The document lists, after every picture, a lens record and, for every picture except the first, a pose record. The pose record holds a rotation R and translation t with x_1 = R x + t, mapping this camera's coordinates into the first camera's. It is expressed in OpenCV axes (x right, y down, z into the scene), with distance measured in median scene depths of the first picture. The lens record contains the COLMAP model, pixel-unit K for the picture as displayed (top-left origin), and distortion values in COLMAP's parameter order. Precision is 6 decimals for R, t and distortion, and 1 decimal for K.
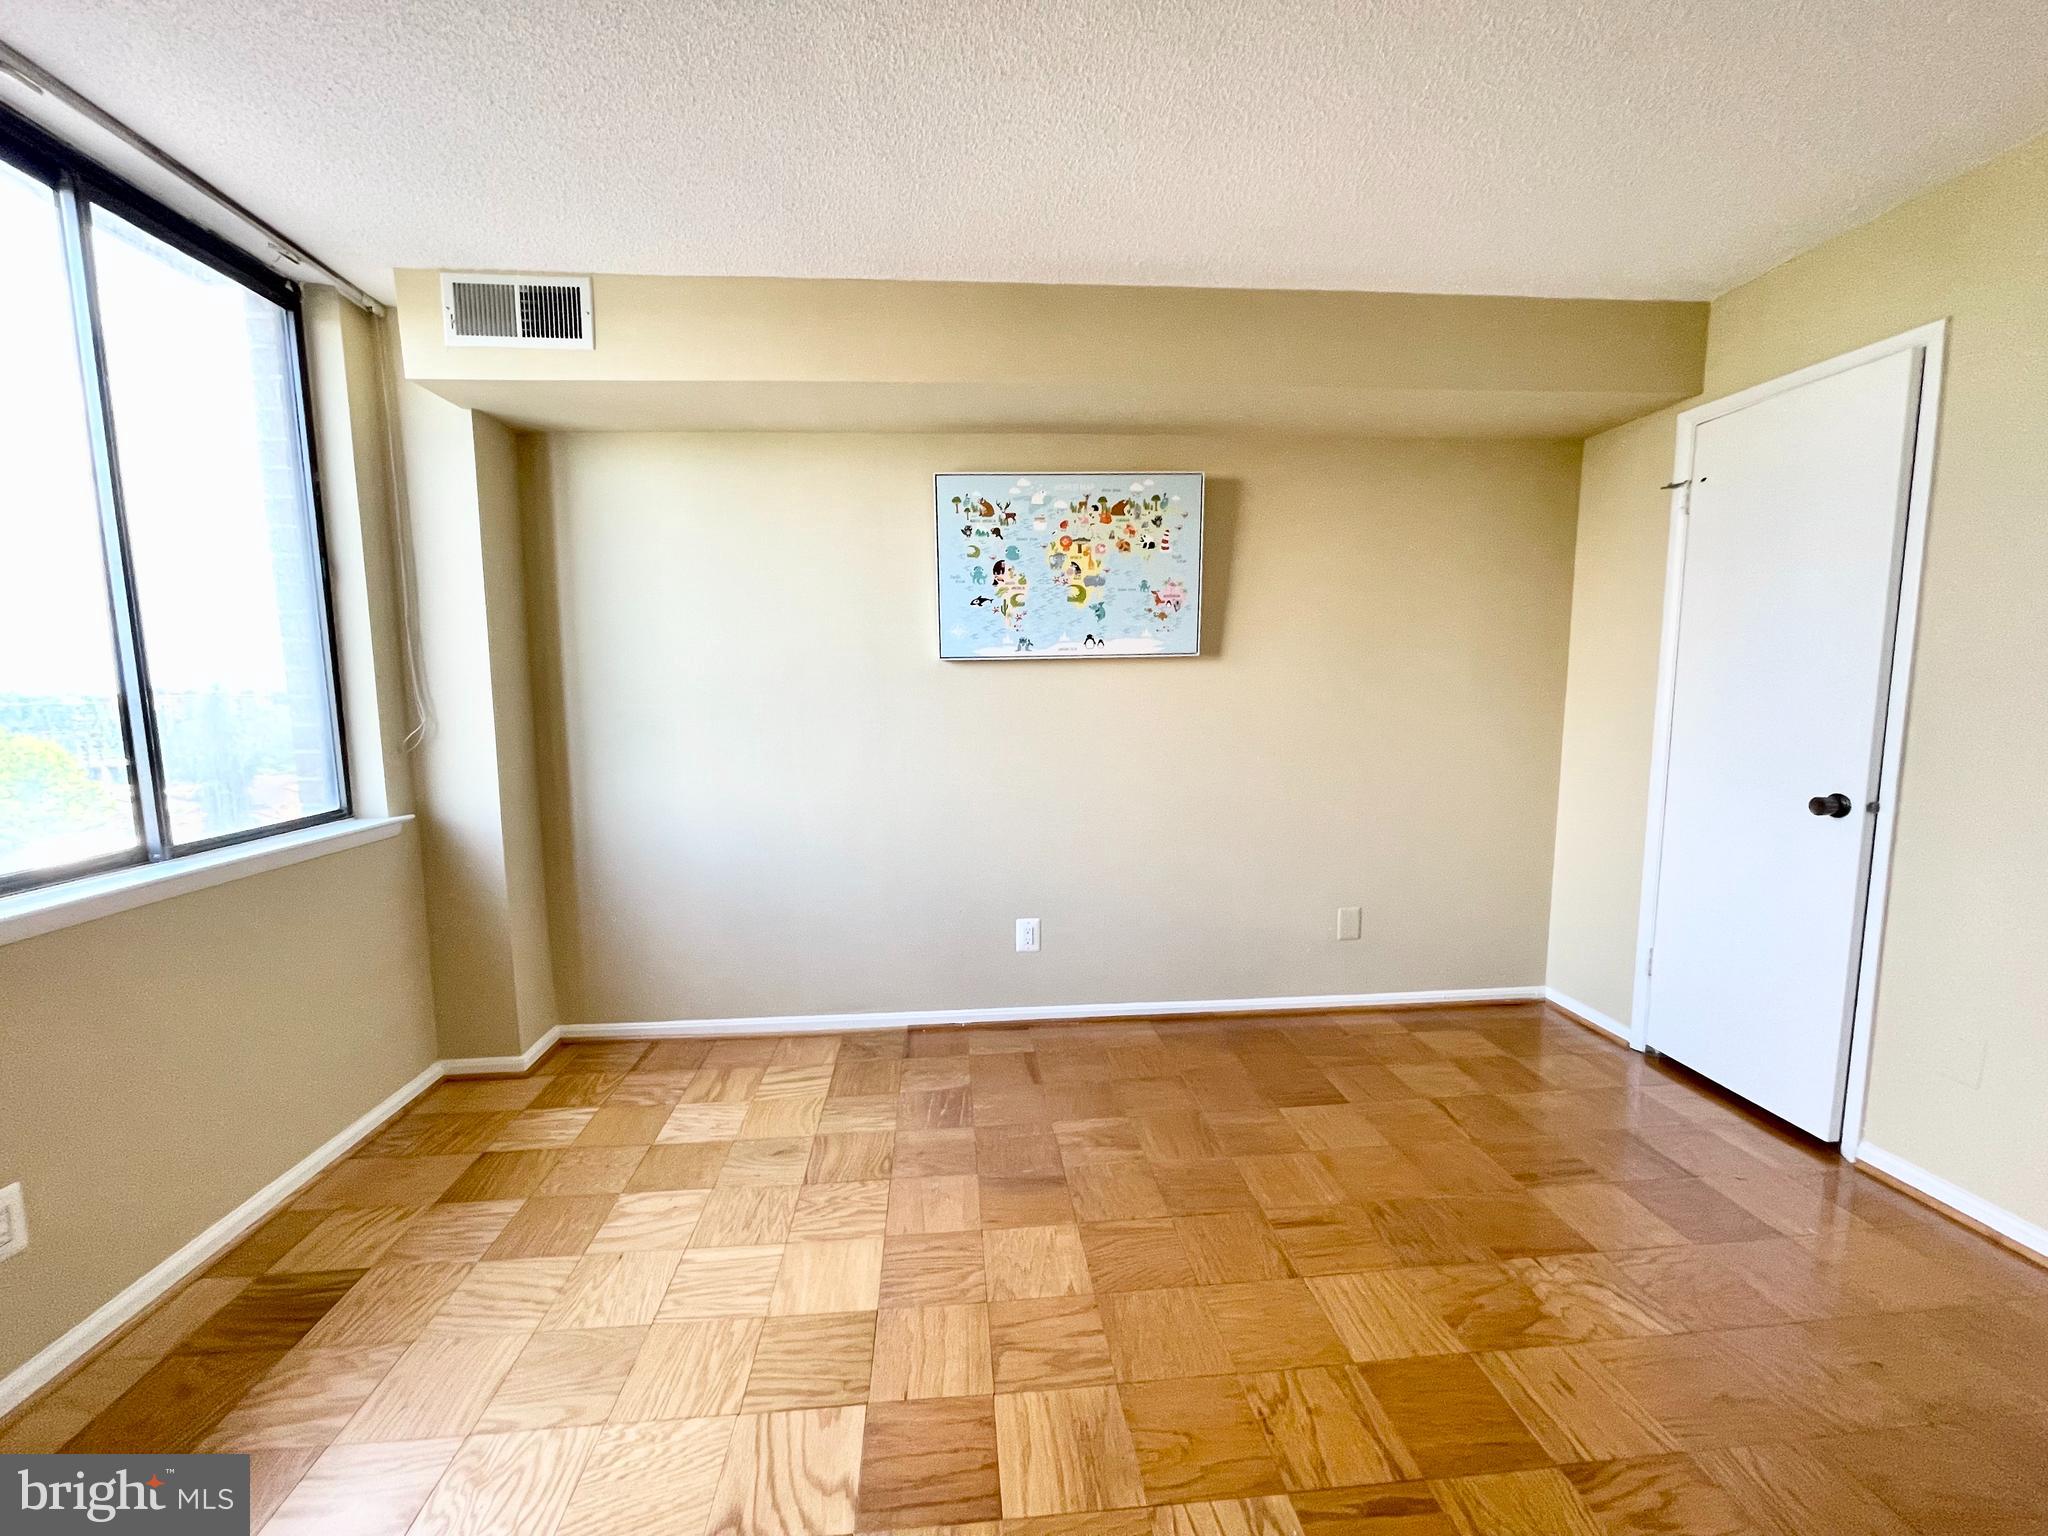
lens RADIAL K [[828.8, 0, 1023.8], [0, 828.8, 773.0], [0, 0, 1]] dist [0.000410, -0.000378]
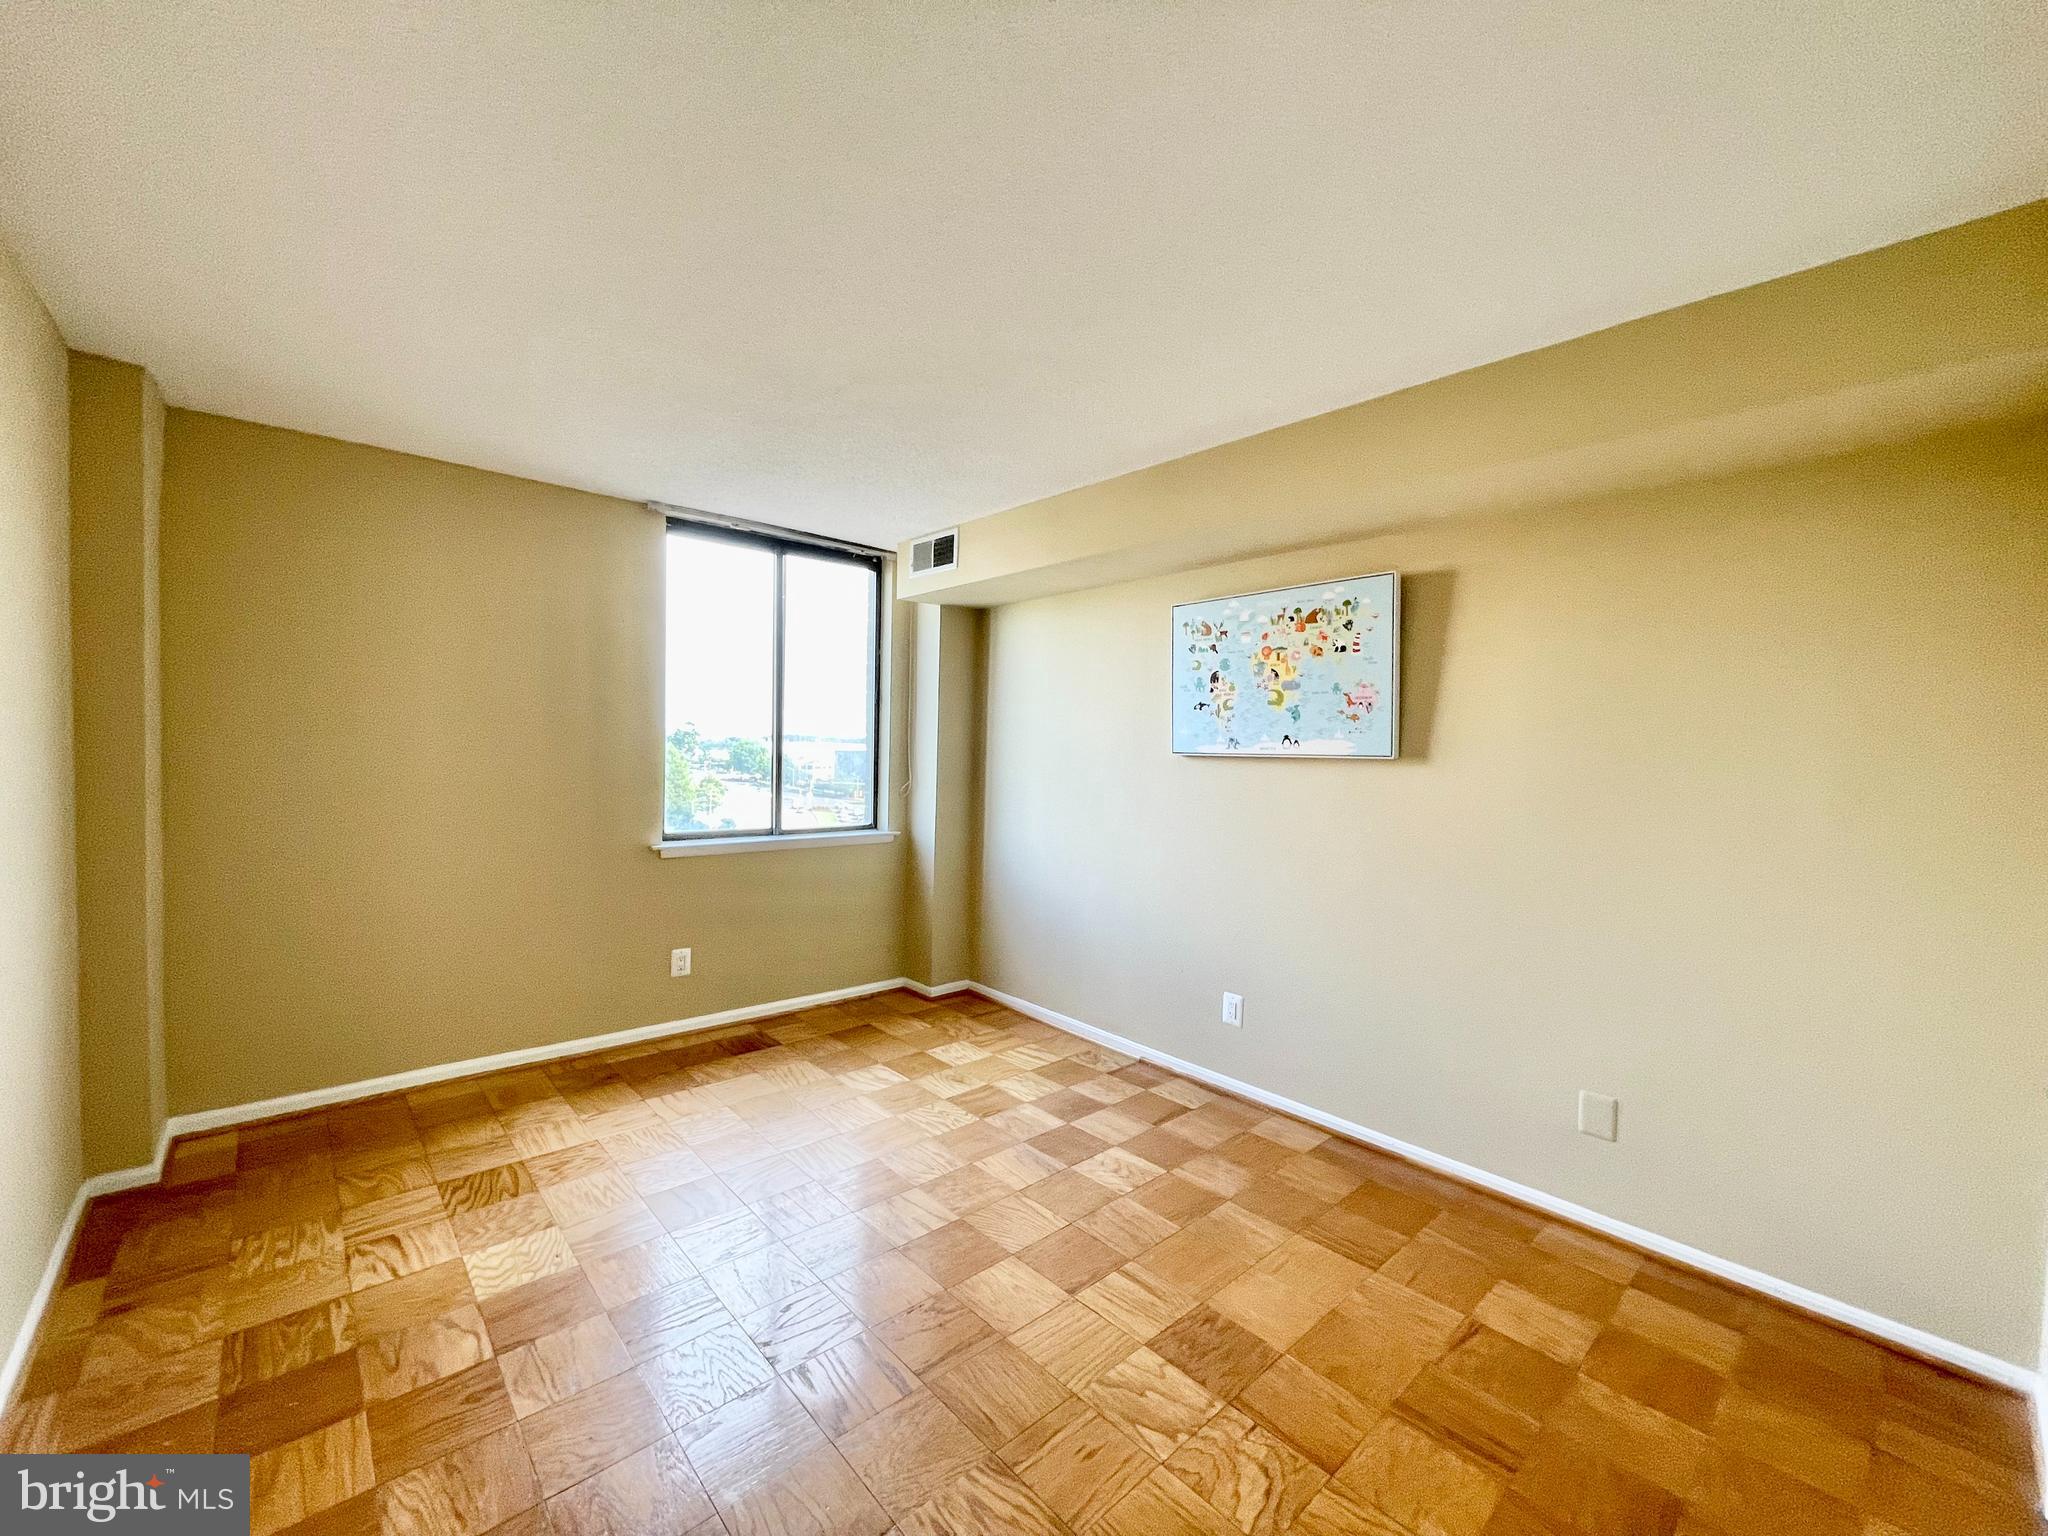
lens RADIAL K [[828.8, 0, 1023.8], [0, 828.8, 773.0], [0, 0, 1]] dist [0.000410, -0.000378]
pose [[0.605942, 0.049617, -0.793960, 0.734654], [-0.122383, 0.991986, -0.031409, -0.045602], [0.786039, 0.116199, 0.607158, 0.099472]]
